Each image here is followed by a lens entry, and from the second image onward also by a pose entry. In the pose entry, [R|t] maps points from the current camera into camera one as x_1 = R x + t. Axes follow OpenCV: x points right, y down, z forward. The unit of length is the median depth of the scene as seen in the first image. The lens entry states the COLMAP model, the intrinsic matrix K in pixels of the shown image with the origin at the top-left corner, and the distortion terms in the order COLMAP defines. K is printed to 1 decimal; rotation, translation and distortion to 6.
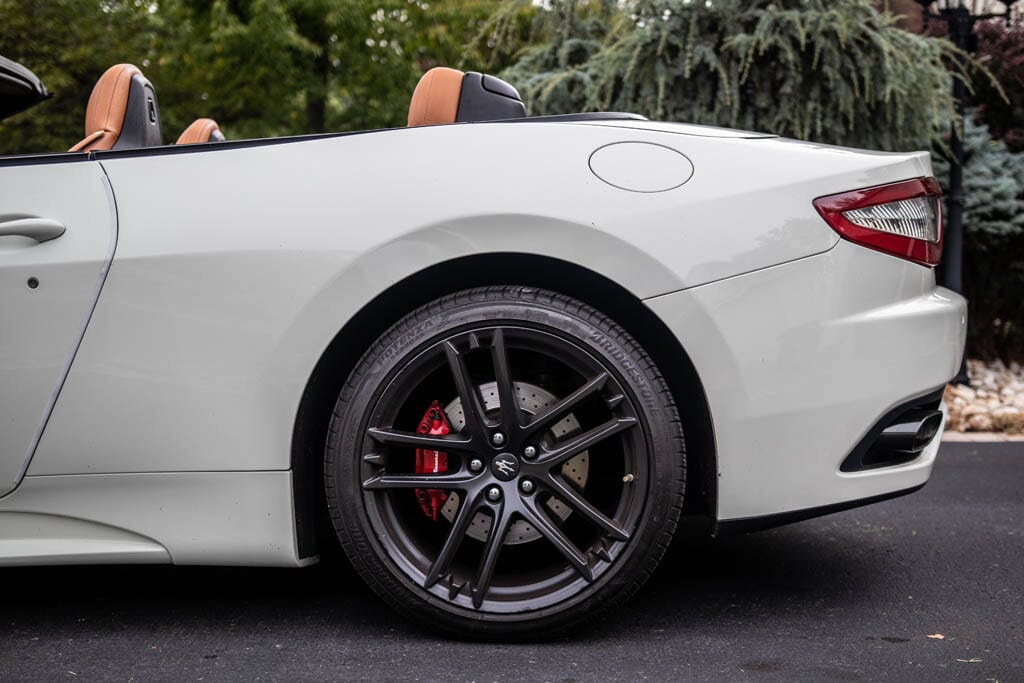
lens RADIAL K [[1399.8, 0, 512.4], [0, 1399.8, 344.1], [0, 0, 1]] dist [0.036216, 0.000000]
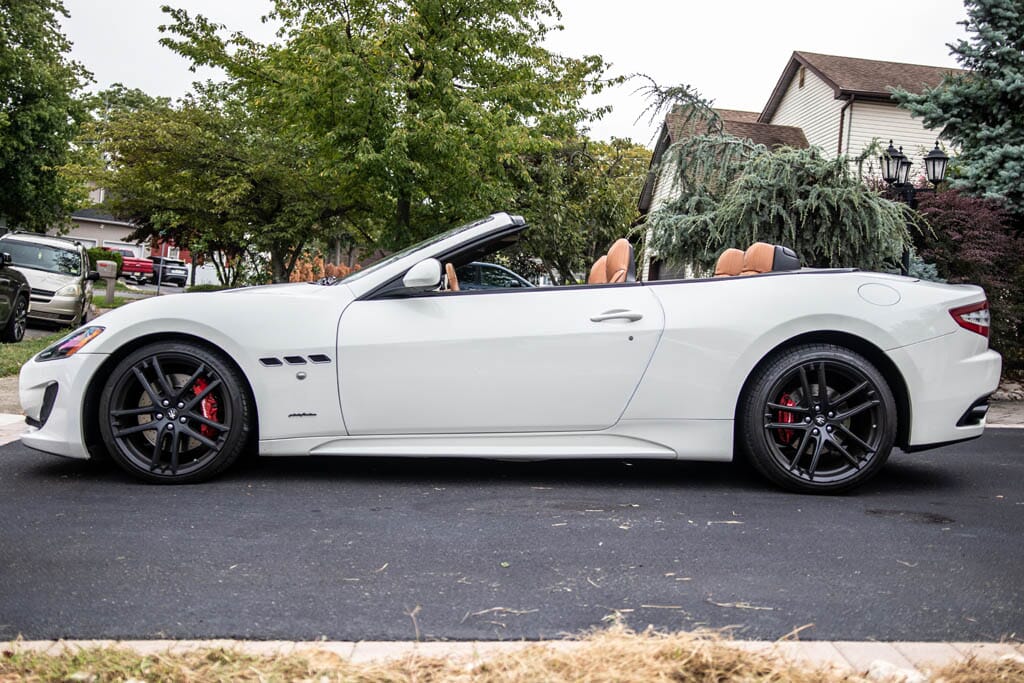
lens RADIAL K [[985.8, 0, 511.6], [0, 985.8, 336.1], [0, 0, 1]] dist [-0.005783, 0.000000]
pose [[0.999638, 0.022987, 0.014001, -0.519065], [-0.022545, 0.999267, -0.030926, 0.008412], [-0.014702, 0.030599, 0.999424, -0.613891]]
